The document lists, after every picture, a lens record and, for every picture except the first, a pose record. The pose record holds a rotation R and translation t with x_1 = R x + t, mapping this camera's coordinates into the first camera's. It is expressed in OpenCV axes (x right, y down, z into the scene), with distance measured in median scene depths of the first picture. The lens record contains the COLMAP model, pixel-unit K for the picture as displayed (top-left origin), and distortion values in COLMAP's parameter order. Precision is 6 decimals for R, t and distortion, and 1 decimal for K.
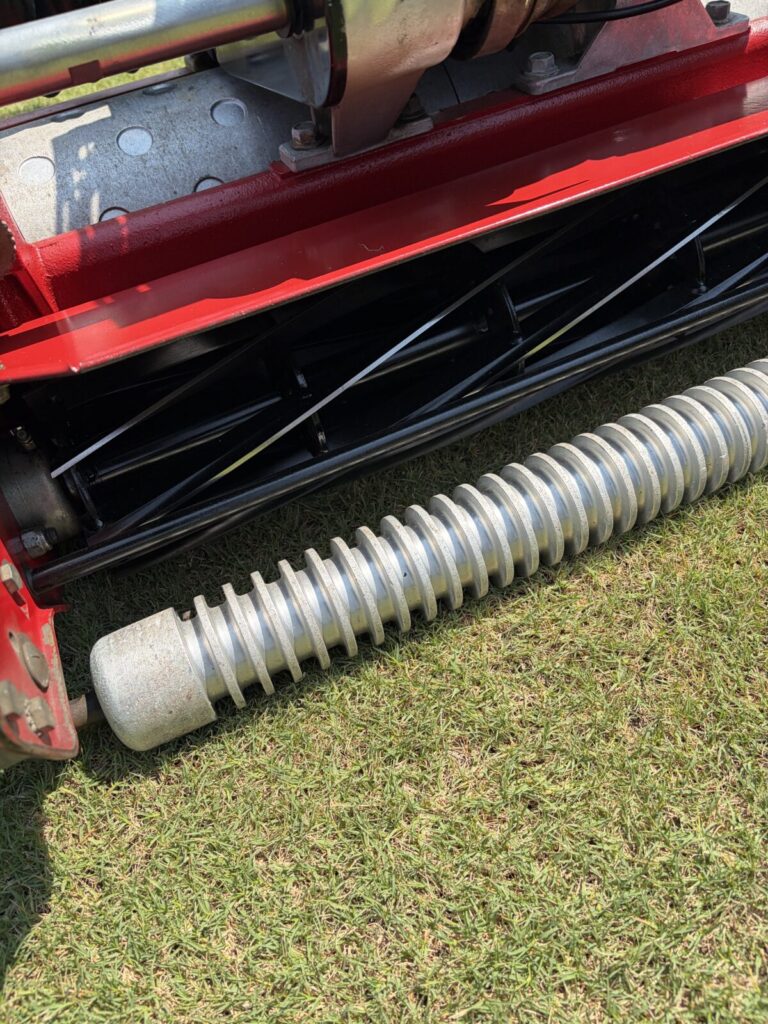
lens RADIAL K [[785.3, 0, 390.7], [0, 785.3, 518.4], [0, 0, 1]] dist [0.043379, -0.054825]
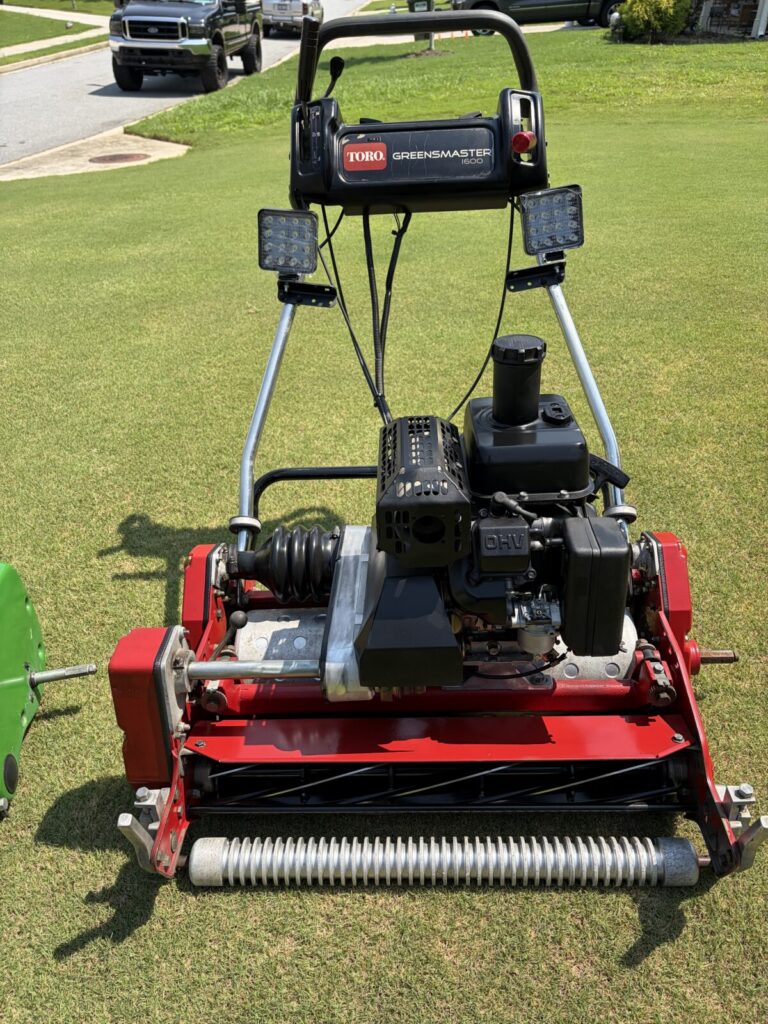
lens RADIAL K [[785.3, 0, 384.6], [0, 785.3, 518.8], [0, 0, 1]] dist [0.043379, -0.054825]
pose [[0.891158, 0.296087, -0.343759, 0.876886], [-0.364687, 0.918218, -0.154529, -0.721019], [0.269892, 0.263074, 0.926256, -1.786208]]
